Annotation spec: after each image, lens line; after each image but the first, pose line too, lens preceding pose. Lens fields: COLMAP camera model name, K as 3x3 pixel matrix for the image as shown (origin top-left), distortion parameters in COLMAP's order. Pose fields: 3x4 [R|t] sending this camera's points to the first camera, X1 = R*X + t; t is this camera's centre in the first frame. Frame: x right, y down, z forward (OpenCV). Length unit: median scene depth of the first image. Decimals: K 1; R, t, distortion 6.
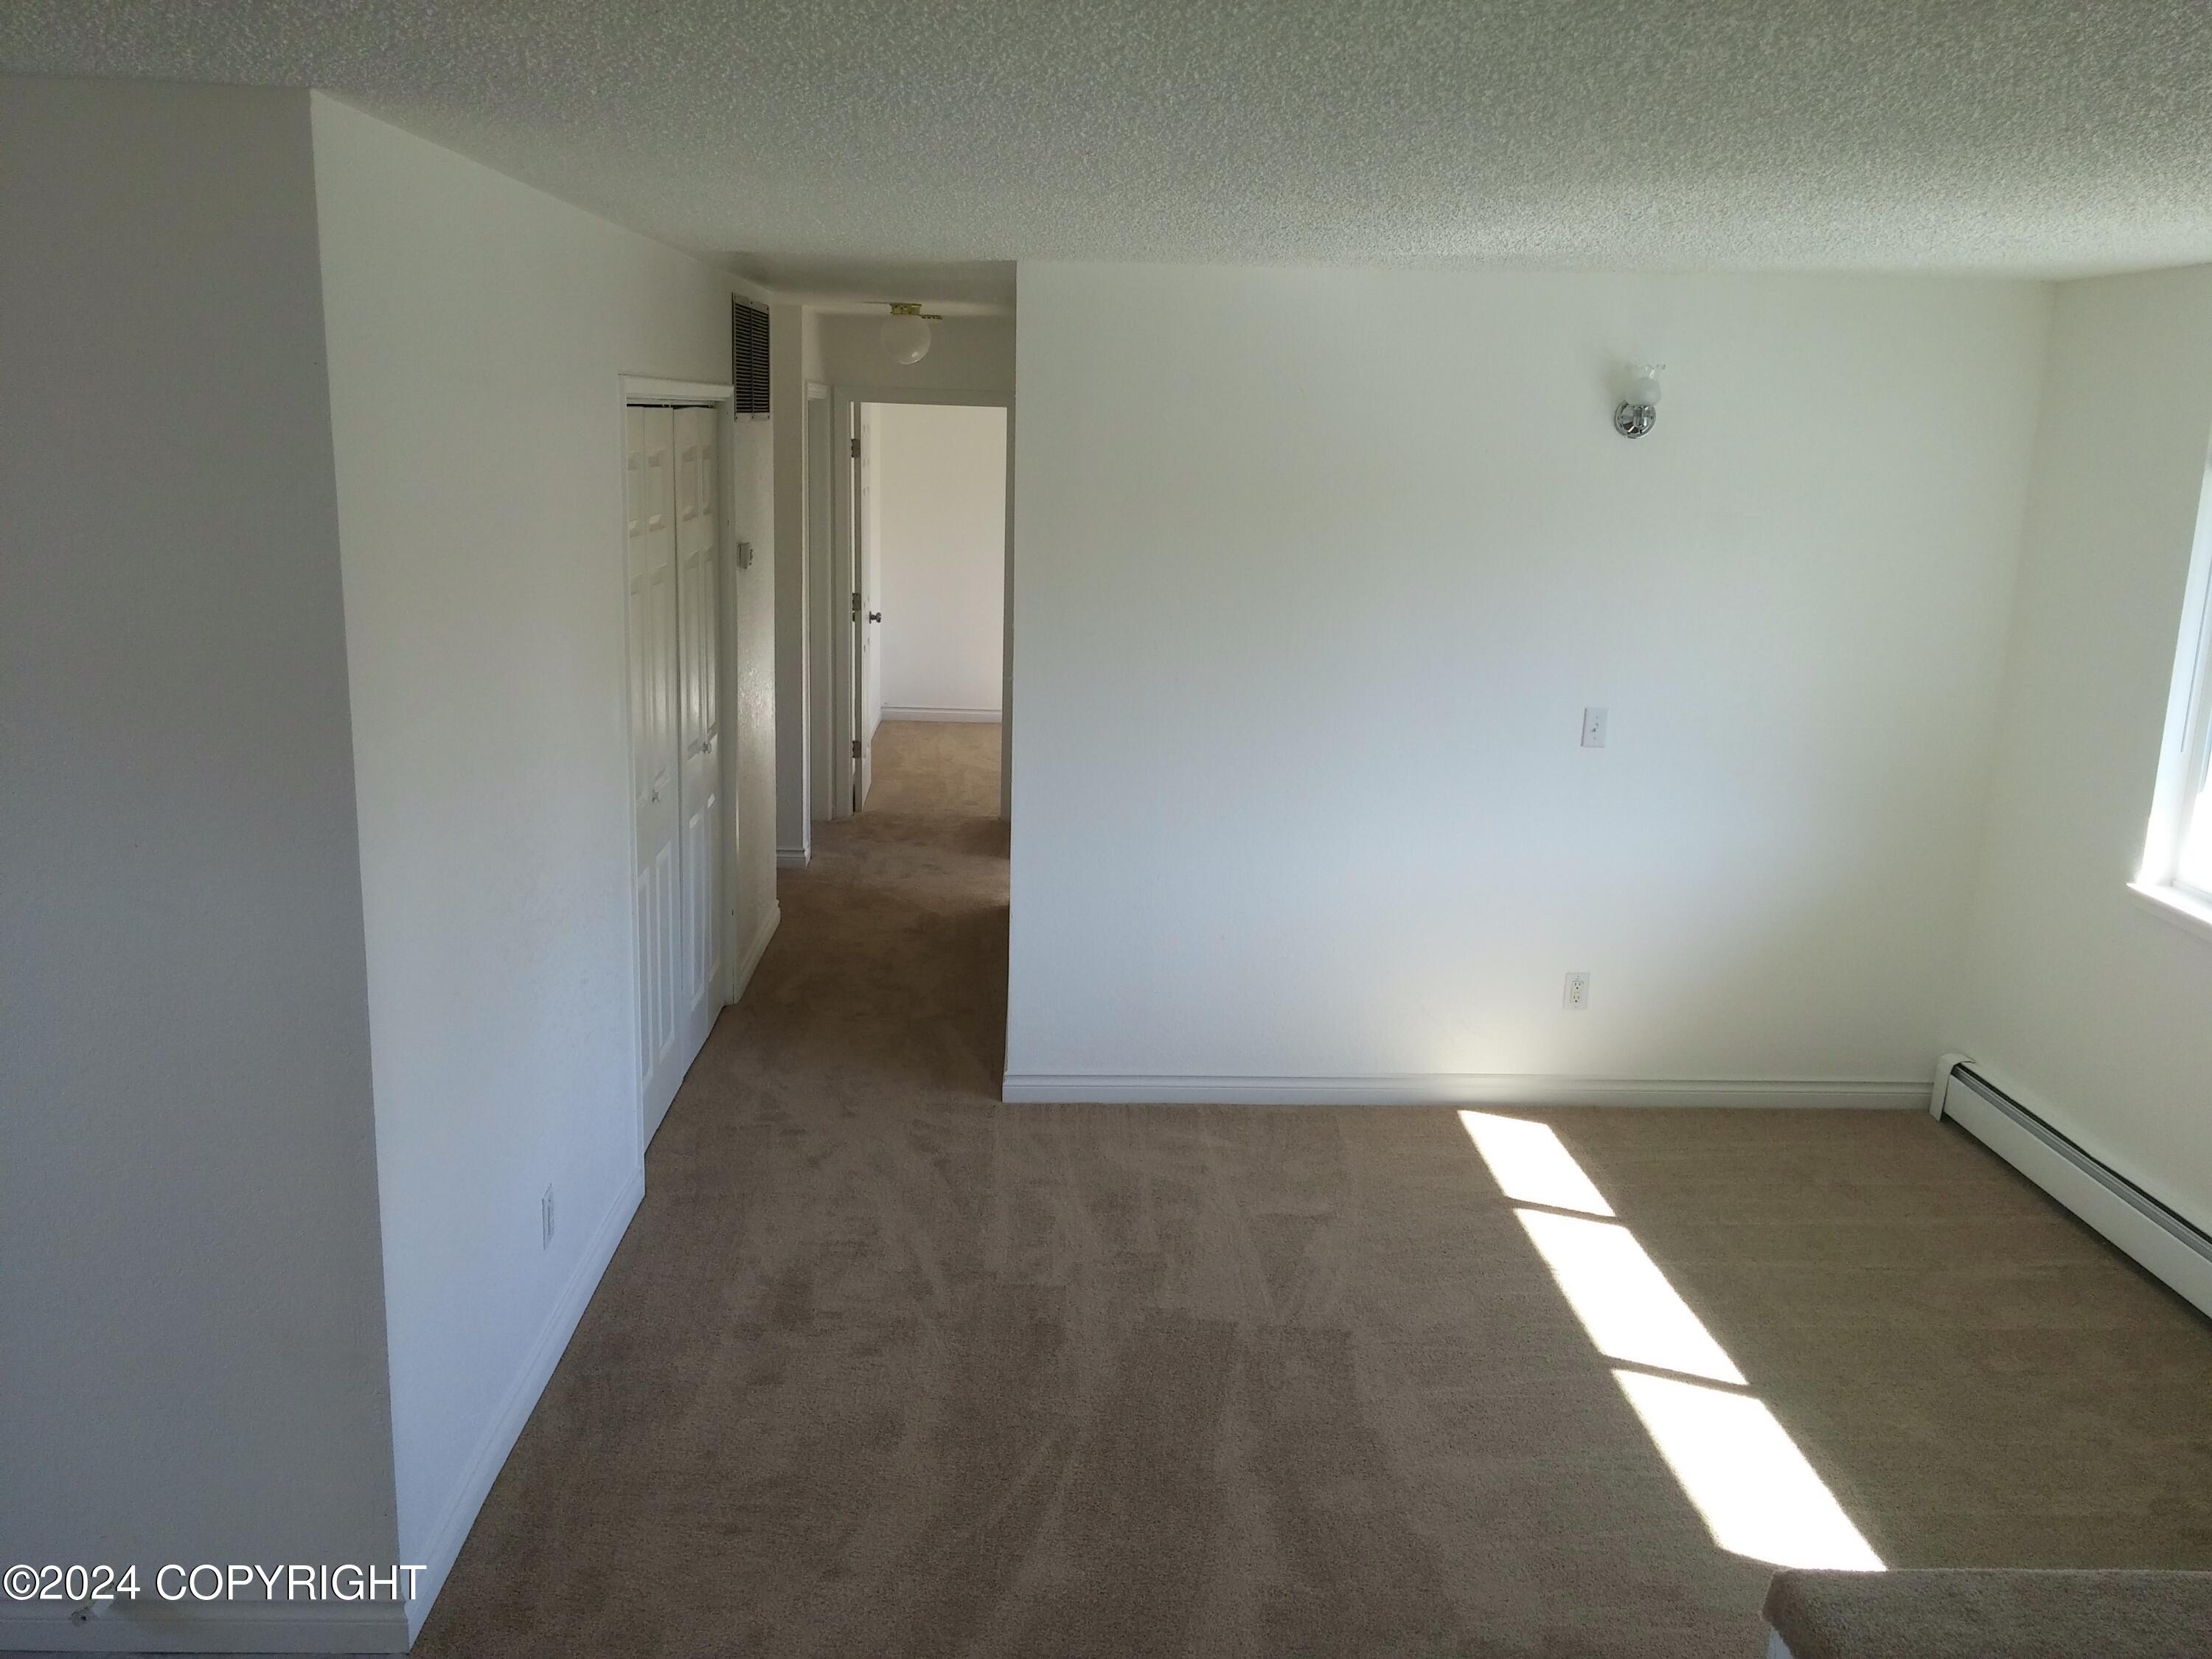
lens RADIAL K [[1863.6, 0, 1106.0], [0, 1863.6, 829.5], [0, 0, 1]] dist [0.086412, -0.106817]
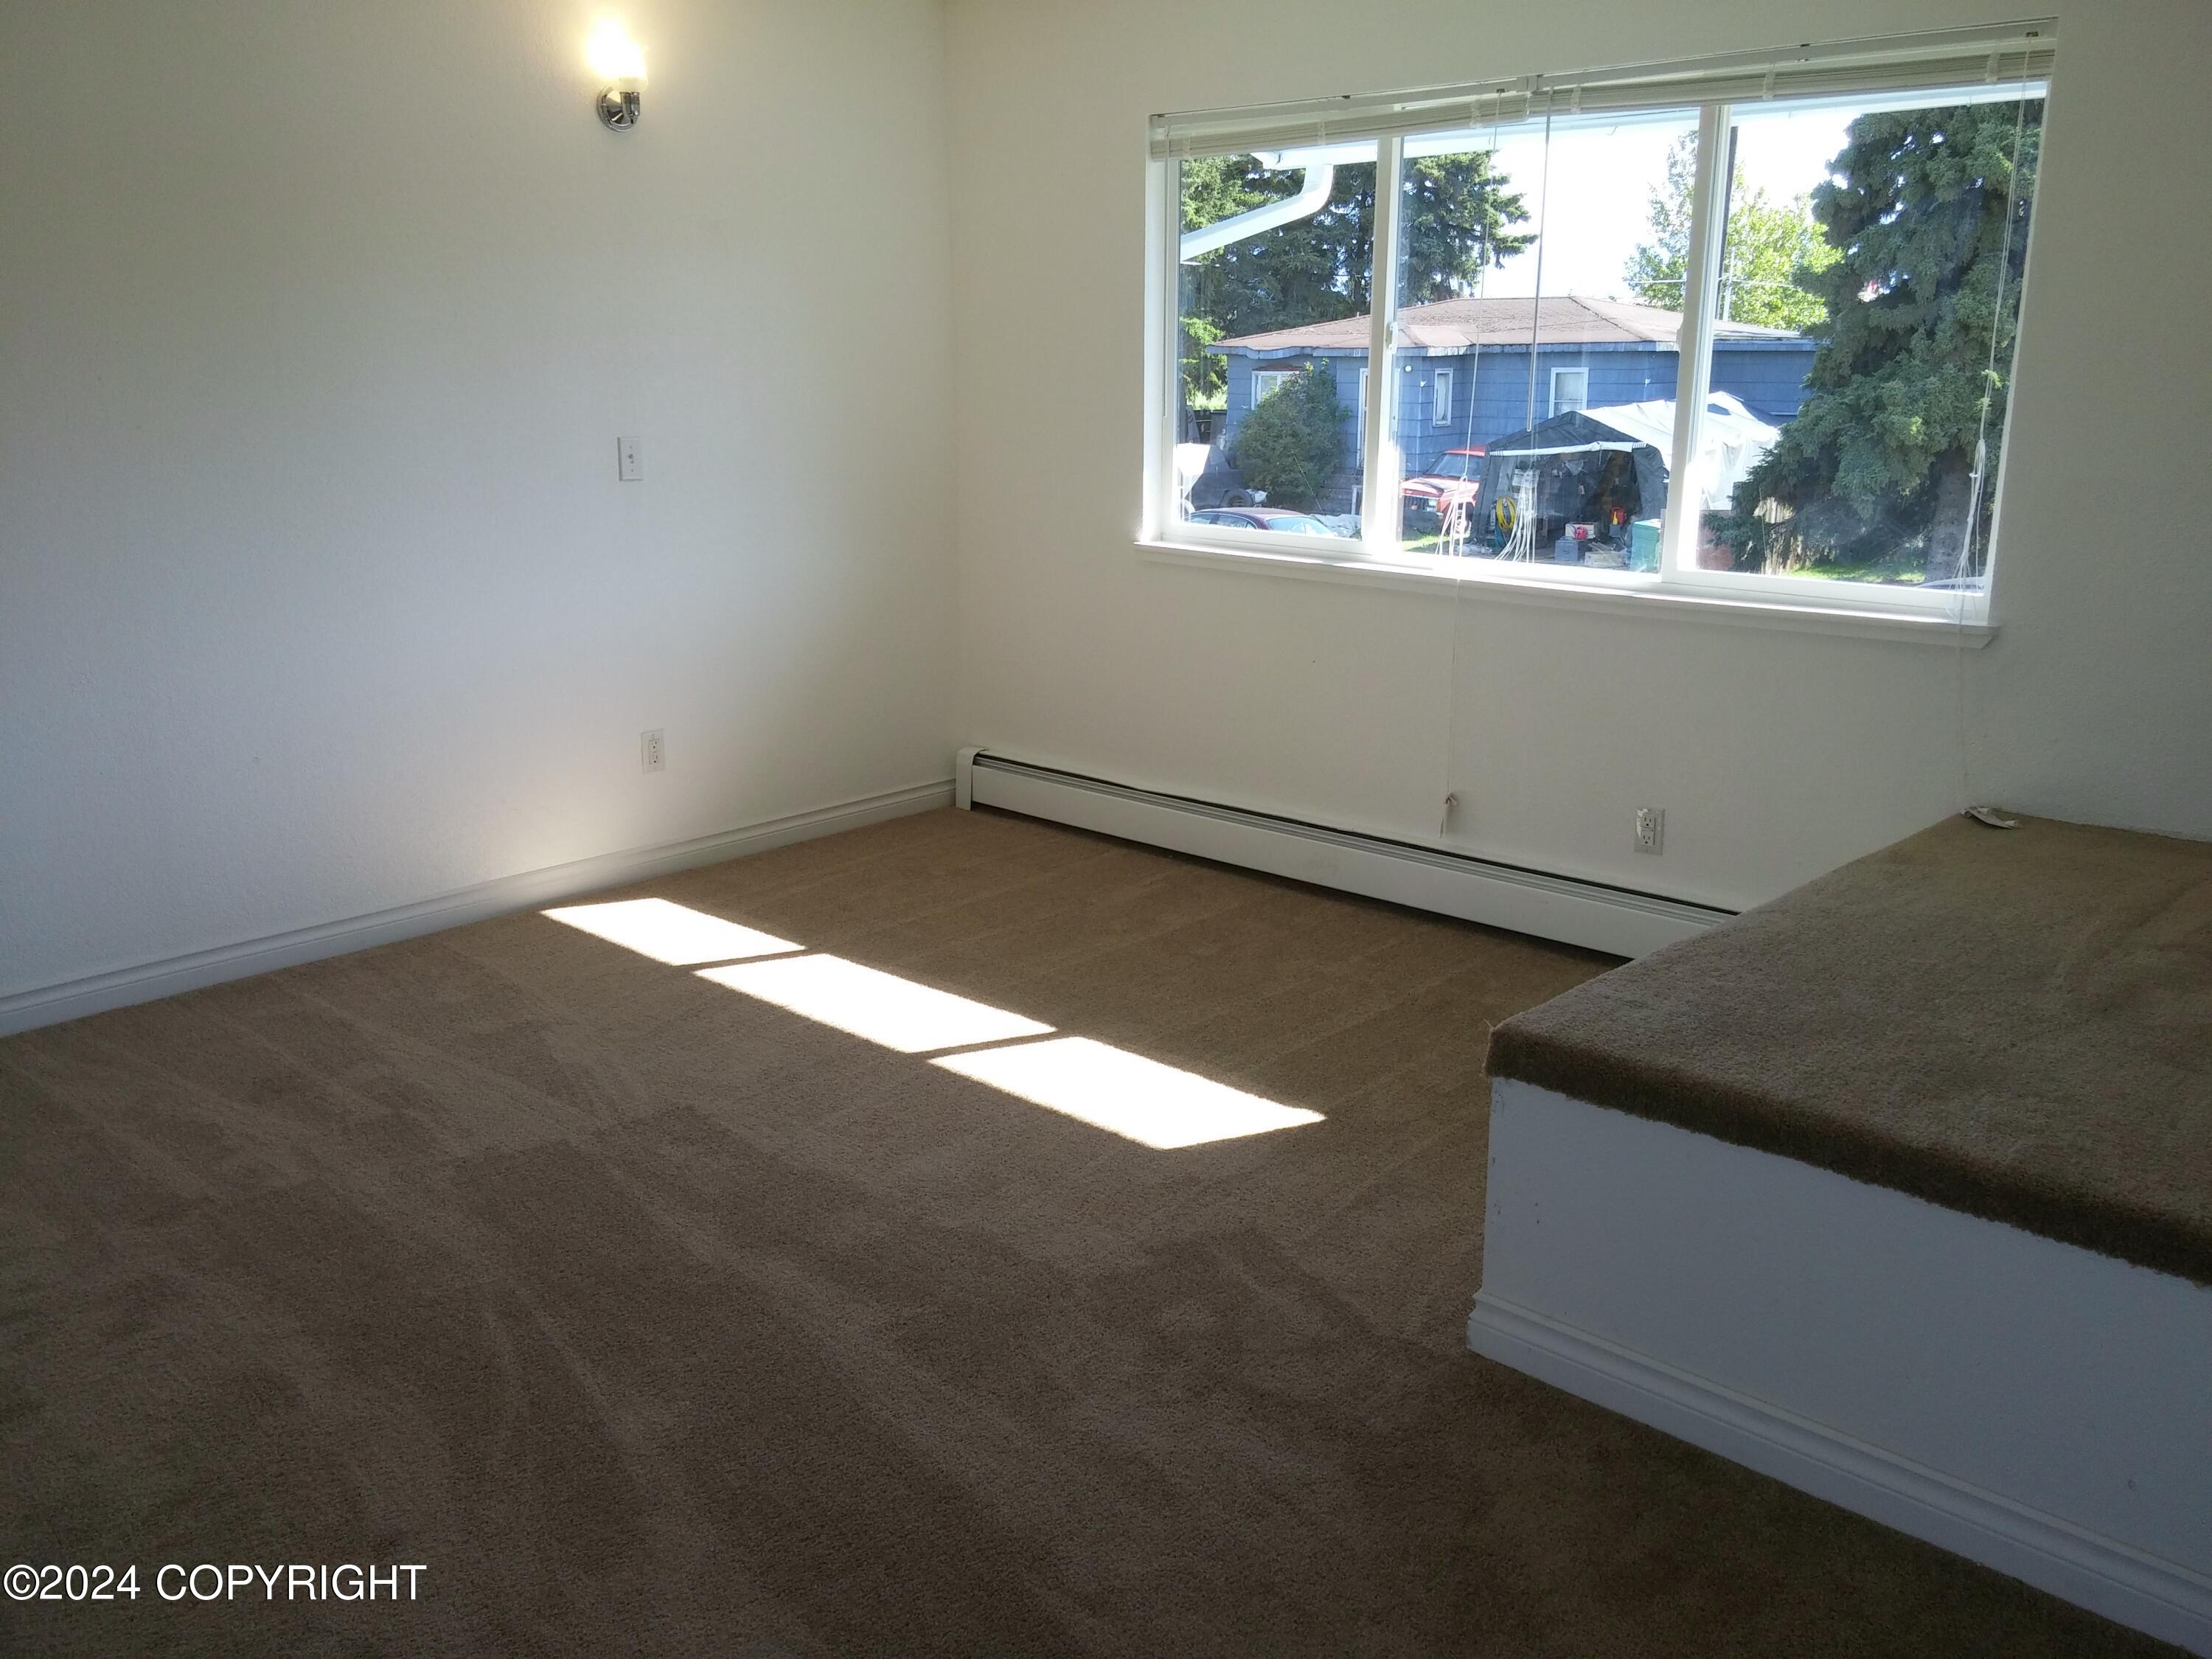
lens RADIAL K [[1867.2, 0, 1106.0], [0, 1867.2, 829.5], [0, 0, 1]] dist [0.025968, -0.001094]
pose [[0.711884, -0.202058, 0.672602, -0.271899], [0.169804, 0.978823, 0.114330, 0.069831], [-0.681460, 0.032821, 0.731119, 0.210511]]
